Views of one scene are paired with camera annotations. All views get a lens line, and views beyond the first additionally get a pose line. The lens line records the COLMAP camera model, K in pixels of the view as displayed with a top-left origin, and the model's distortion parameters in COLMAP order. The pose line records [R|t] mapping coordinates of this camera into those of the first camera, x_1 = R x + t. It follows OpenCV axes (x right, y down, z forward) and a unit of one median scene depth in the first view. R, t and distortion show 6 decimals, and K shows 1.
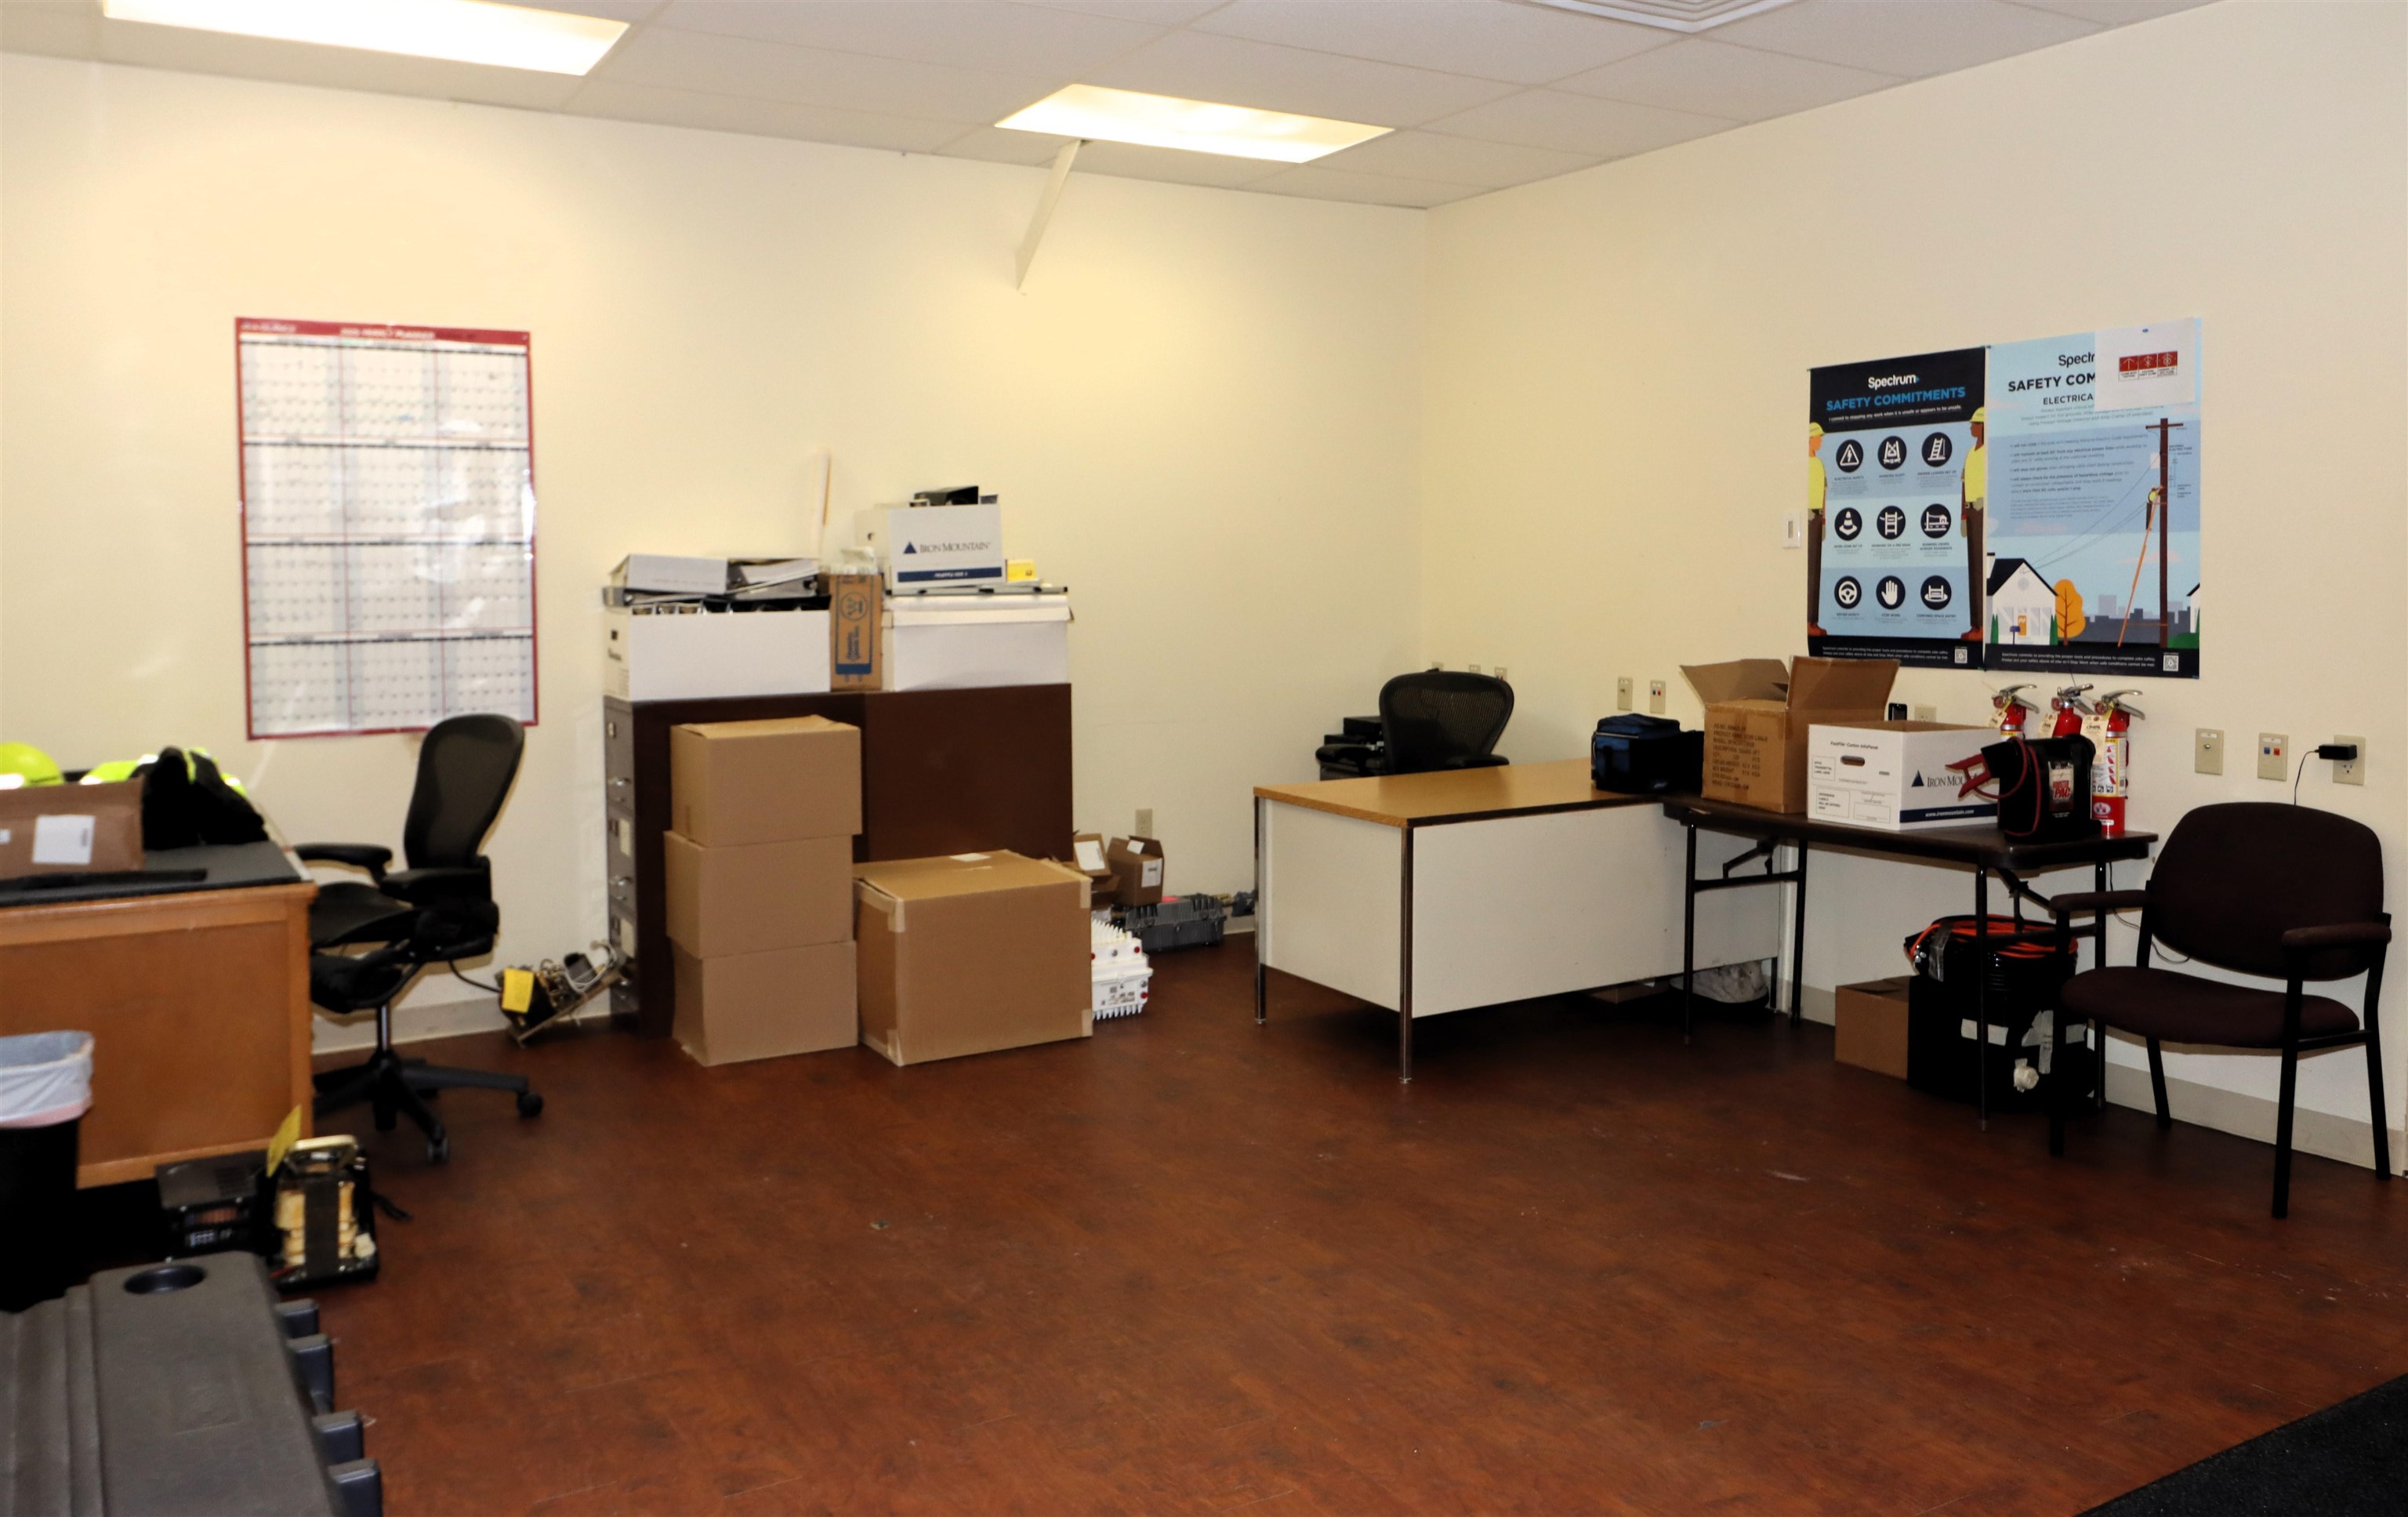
lens RADIAL K [[1827.8, 0, 1196.5], [0, 1827.8, 755.7], [0, 0, 1]] dist [-0.002395, -0.003287]
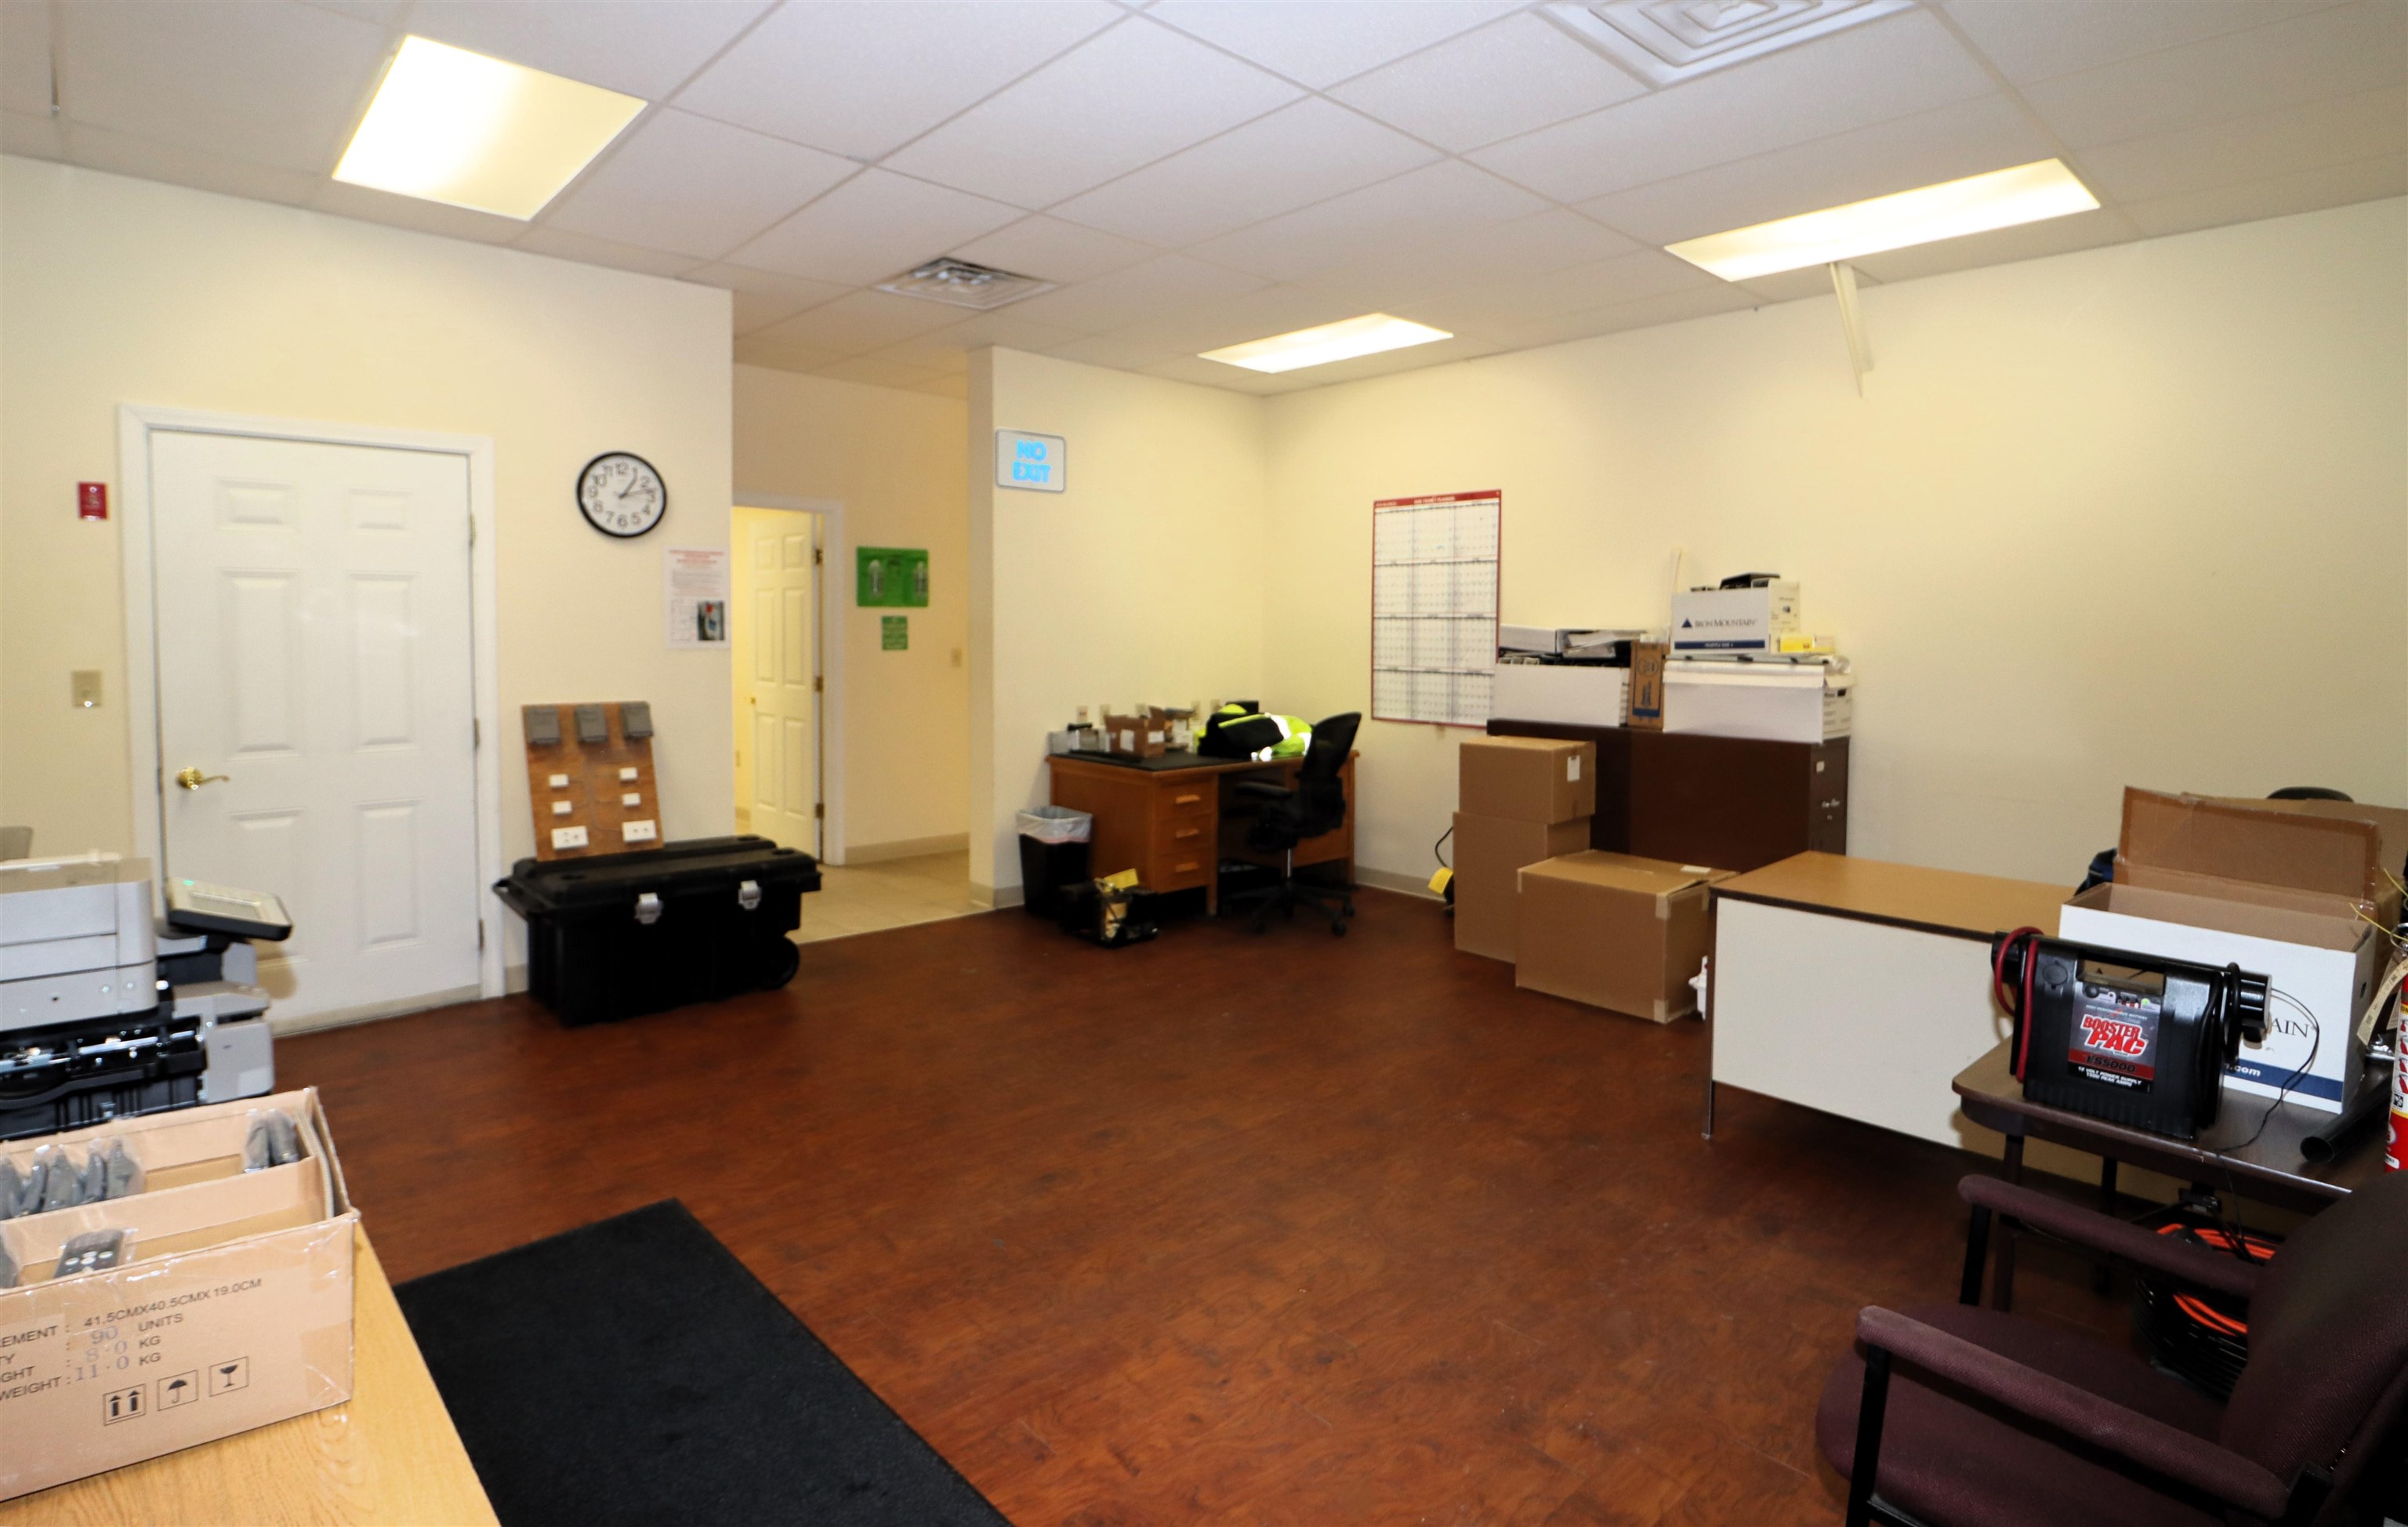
lens RADIAL K [[1250.2, 0, 1198.4], [0, 1250.2, 760.3], [0, 0, 1]] dist [0.000133, 0.000206]
pose [[0.194462, 0.115350, -0.974104, 0.681254], [-0.115171, 0.988878, 0.094108, -0.064258], [0.974125, 0.093888, 0.205584, 0.513601]]
